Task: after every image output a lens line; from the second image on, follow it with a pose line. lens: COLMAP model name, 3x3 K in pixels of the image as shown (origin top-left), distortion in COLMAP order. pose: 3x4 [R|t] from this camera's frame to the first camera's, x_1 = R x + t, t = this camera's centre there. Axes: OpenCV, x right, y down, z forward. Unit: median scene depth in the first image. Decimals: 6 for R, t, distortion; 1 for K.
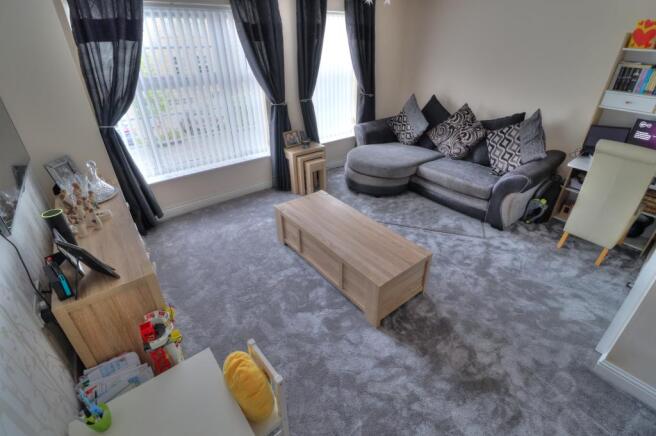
lens RADIAL K [[306.1, 0, 329.9], [0, 306.1, 204.3], [0, 0, 1]] dist [-0.000812, -0.013276]
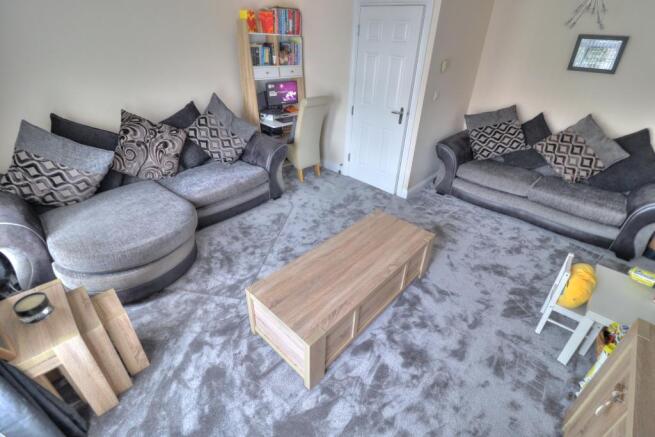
lens RADIAL K [[305.6, 0, 329.4], [0, 305.6, 204.8], [0, 0, 1]] dist [-0.000812, -0.013276]
pose [[-0.169801, -0.471695, 0.865258, -0.440359], [0.444614, 0.746901, 0.494425, -0.351817], [-0.879480, 0.468660, 0.082898, 0.713009]]
